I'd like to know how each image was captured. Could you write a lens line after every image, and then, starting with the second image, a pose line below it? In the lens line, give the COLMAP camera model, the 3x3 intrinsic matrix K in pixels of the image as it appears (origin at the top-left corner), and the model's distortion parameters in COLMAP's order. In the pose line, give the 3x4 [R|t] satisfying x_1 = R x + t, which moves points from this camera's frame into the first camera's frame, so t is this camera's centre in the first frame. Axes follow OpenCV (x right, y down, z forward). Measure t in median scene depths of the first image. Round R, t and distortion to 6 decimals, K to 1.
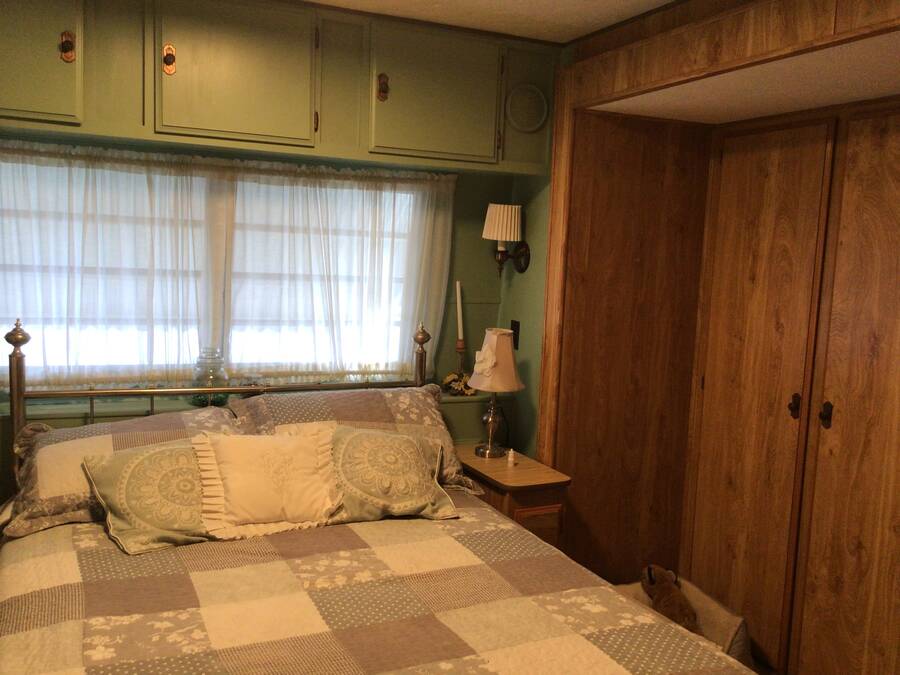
lens RADIAL K [[807.3, 0, 450.0], [0, 807.3, 337.5], [0, 0, 1]] dist [0.113276, -0.200060]
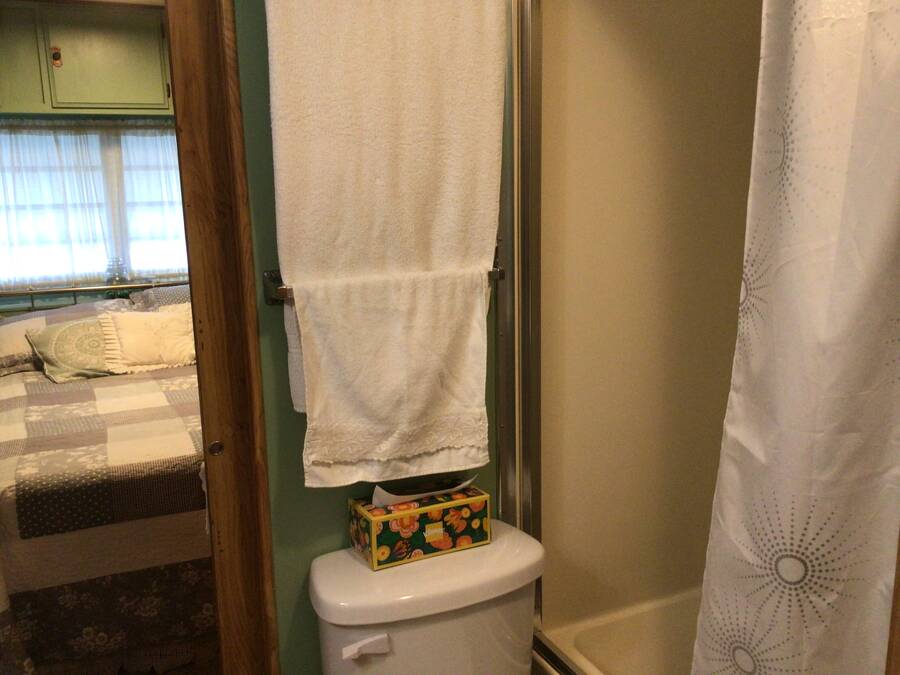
lens RADIAL K [[807.3, 0, 450.0], [0, 807.3, 337.5], [0, 0, 1]] dist [0.113276, -0.200060]
pose [[0.997901, -0.062897, 0.015418, 0.280499], [0.061120, 0.993428, 0.096774, 0.053552], [-0.021403, -0.095628, 0.995187, -0.476261]]
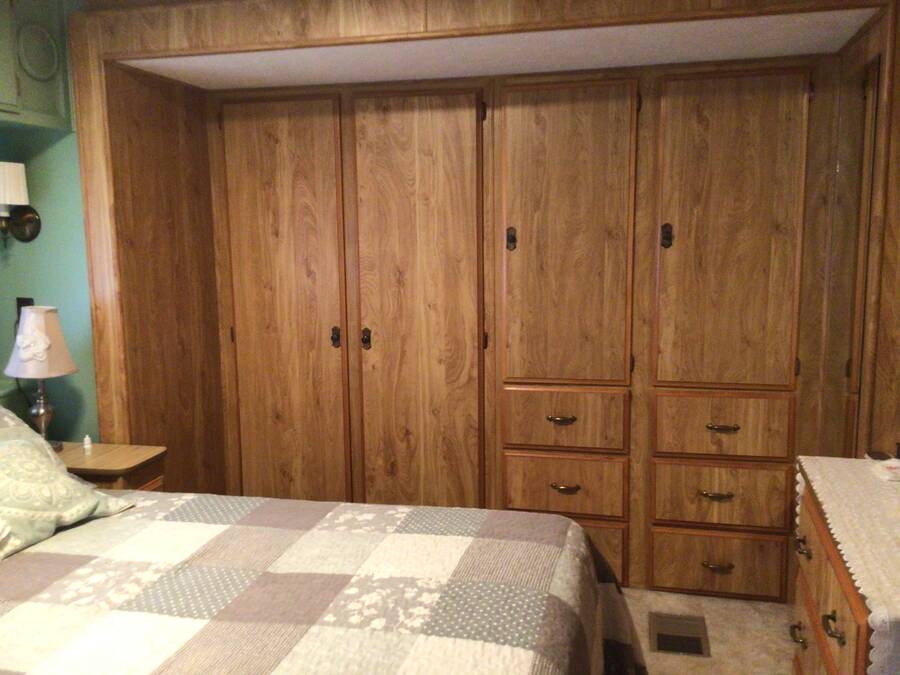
lens RADIAL K [[807.3, 0, 450.0], [0, 807.3, 337.5], [0, 0, 1]] dist [0.113276, -0.200060]
pose [[0.626717, -0.149530, 0.764765, -0.407824], [0.122143, 0.988135, 0.093110, -0.006444], [-0.769615, 0.035057, 0.637546, 0.121744]]
